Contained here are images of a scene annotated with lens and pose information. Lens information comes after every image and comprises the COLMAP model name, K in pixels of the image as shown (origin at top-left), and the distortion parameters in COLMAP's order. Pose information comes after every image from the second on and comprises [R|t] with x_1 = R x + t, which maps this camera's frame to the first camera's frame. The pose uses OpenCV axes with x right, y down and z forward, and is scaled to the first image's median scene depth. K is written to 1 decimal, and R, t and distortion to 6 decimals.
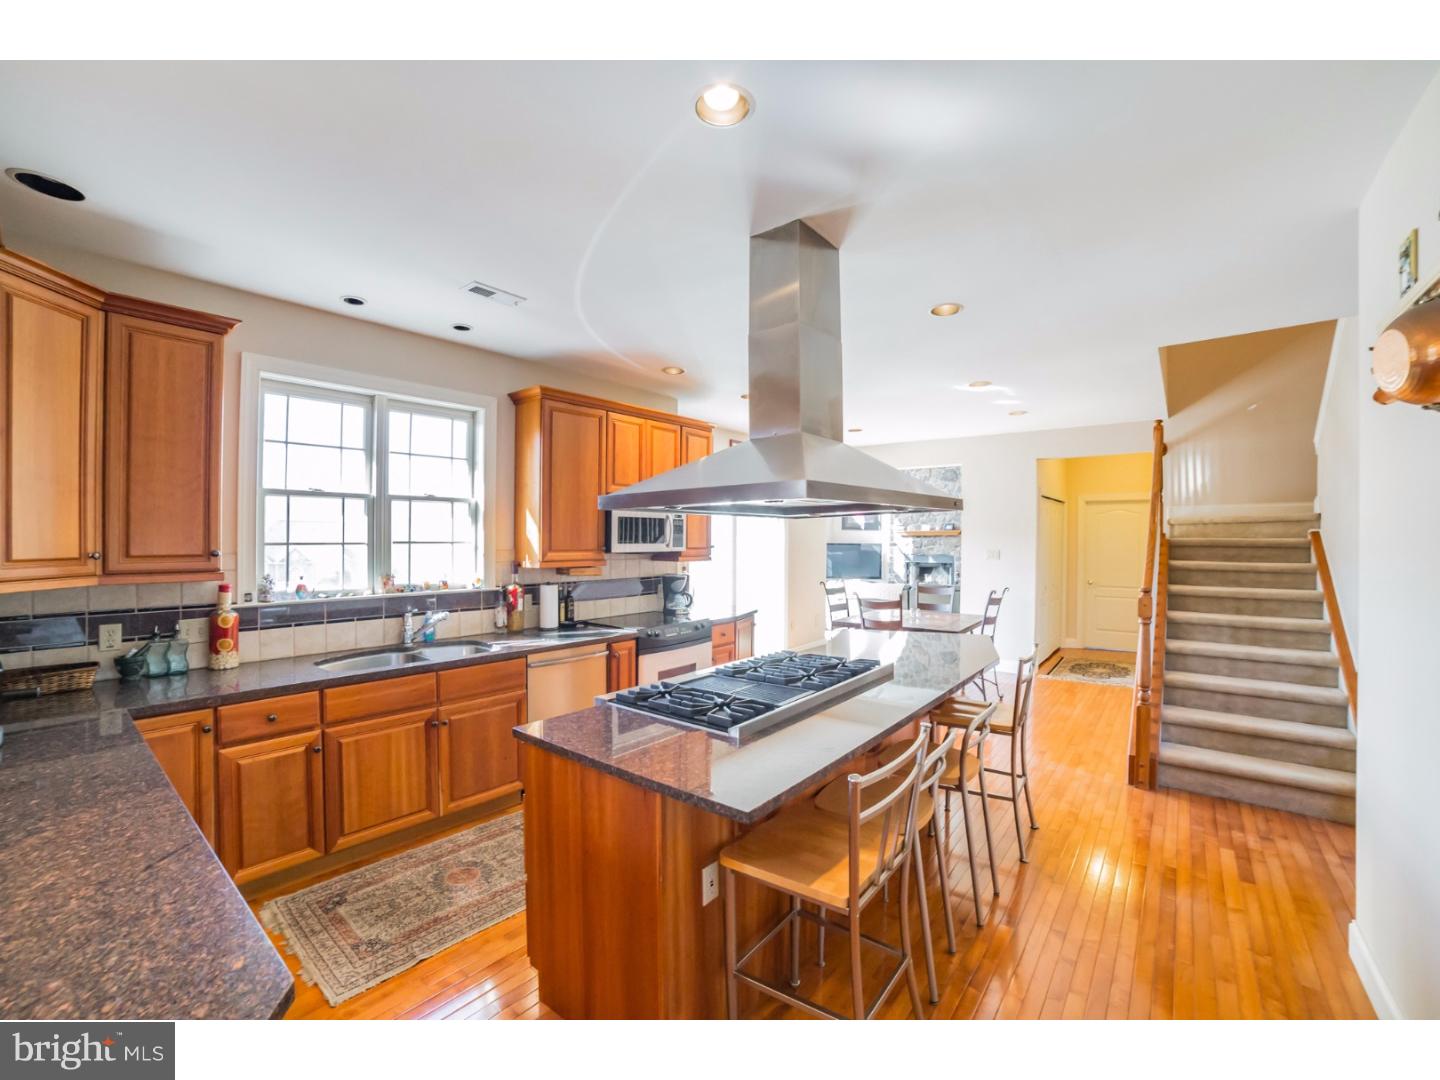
lens RADIAL K [[619.7, 0, 697.8], [0, 619.7, 543.7], [0, 0, 1]] dist [-0.048999, 0.022653]
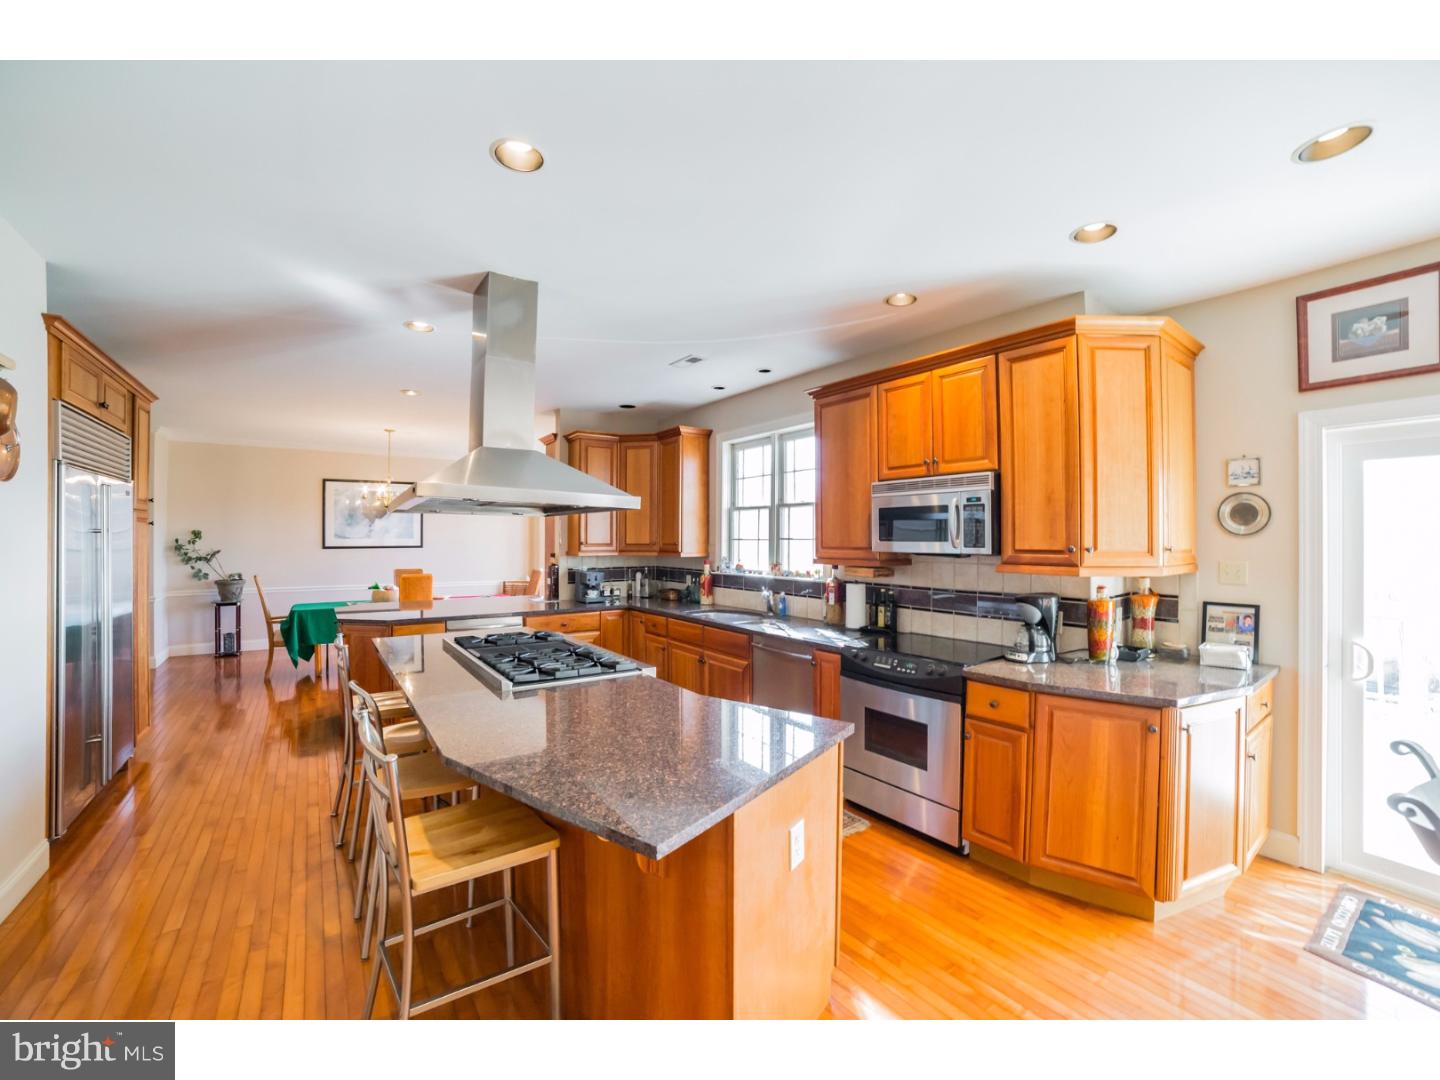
lens RADIAL K [[617.5, 0, 720.0], [0, 617.5, 540.0], [0, 0, 1]] dist [-0.002044, -0.000169]
pose [[-0.231829, 0.000346, -0.972757, 0.781209], [-0.011270, 0.999932, 0.003042, -0.001823], [0.972691, 0.011668, -0.231809, 1.067237]]
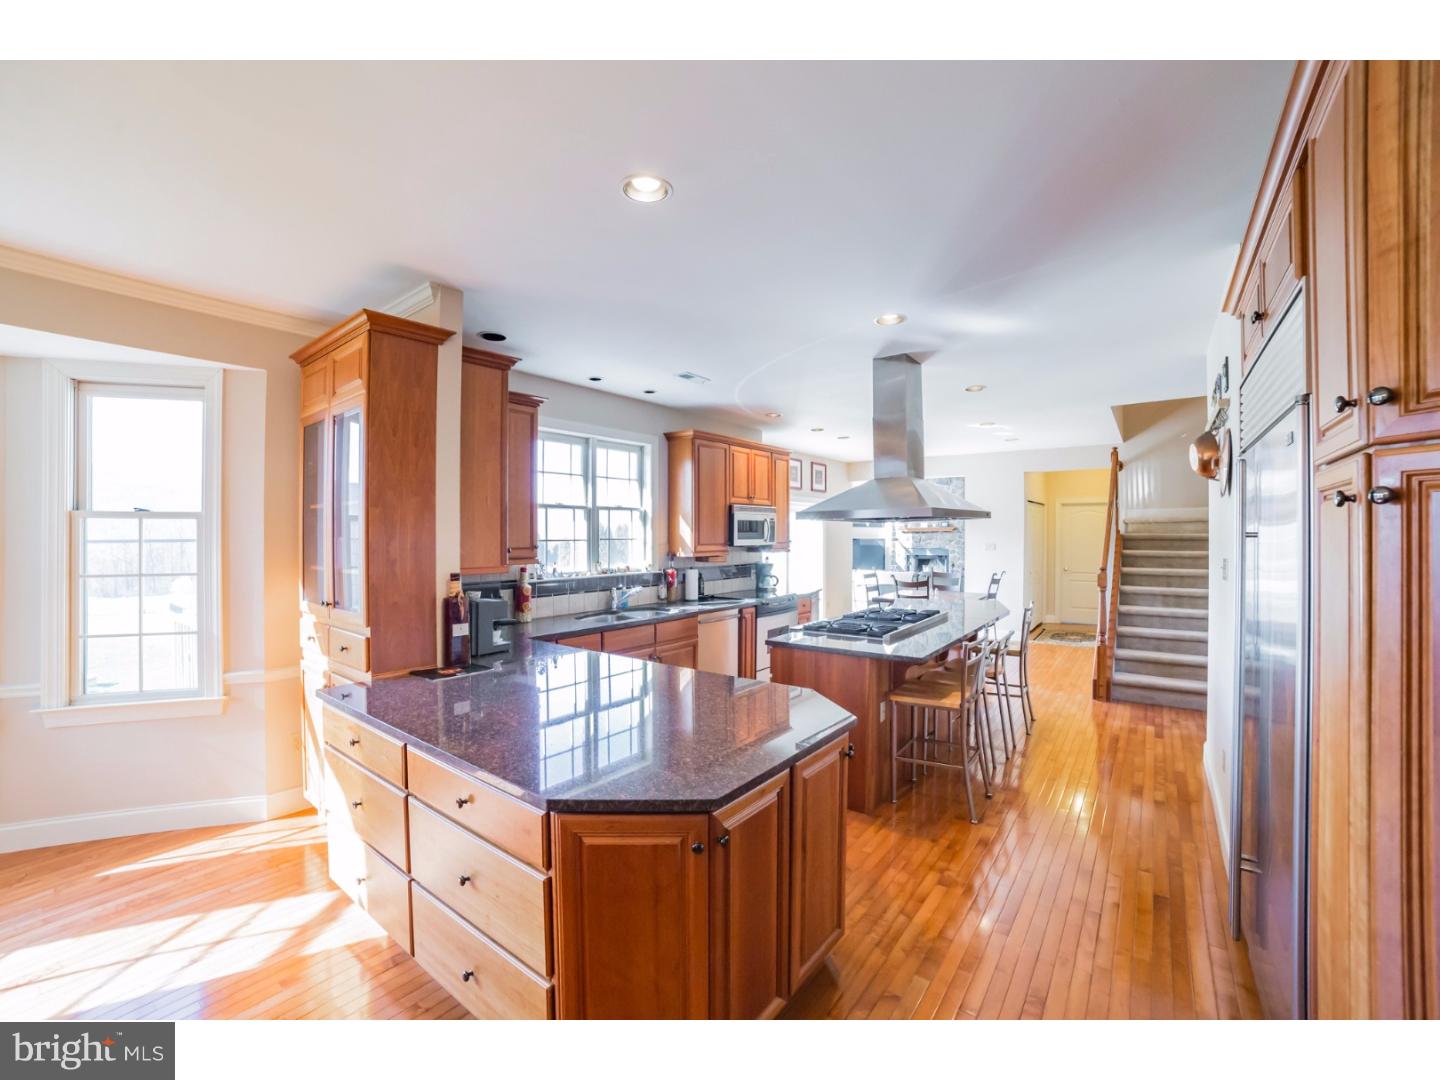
lens RADIAL K [[617.5, 0, 720.0], [0, 617.5, 540.0], [0, 0, 1]] dist [-0.002044, -0.000169]
pose [[0.998014, -0.004923, 0.062806, -0.276606], [0.004894, 0.999988, 0.000607, 0.000062], [-0.062809, -0.000299, 0.998026, -0.424017]]
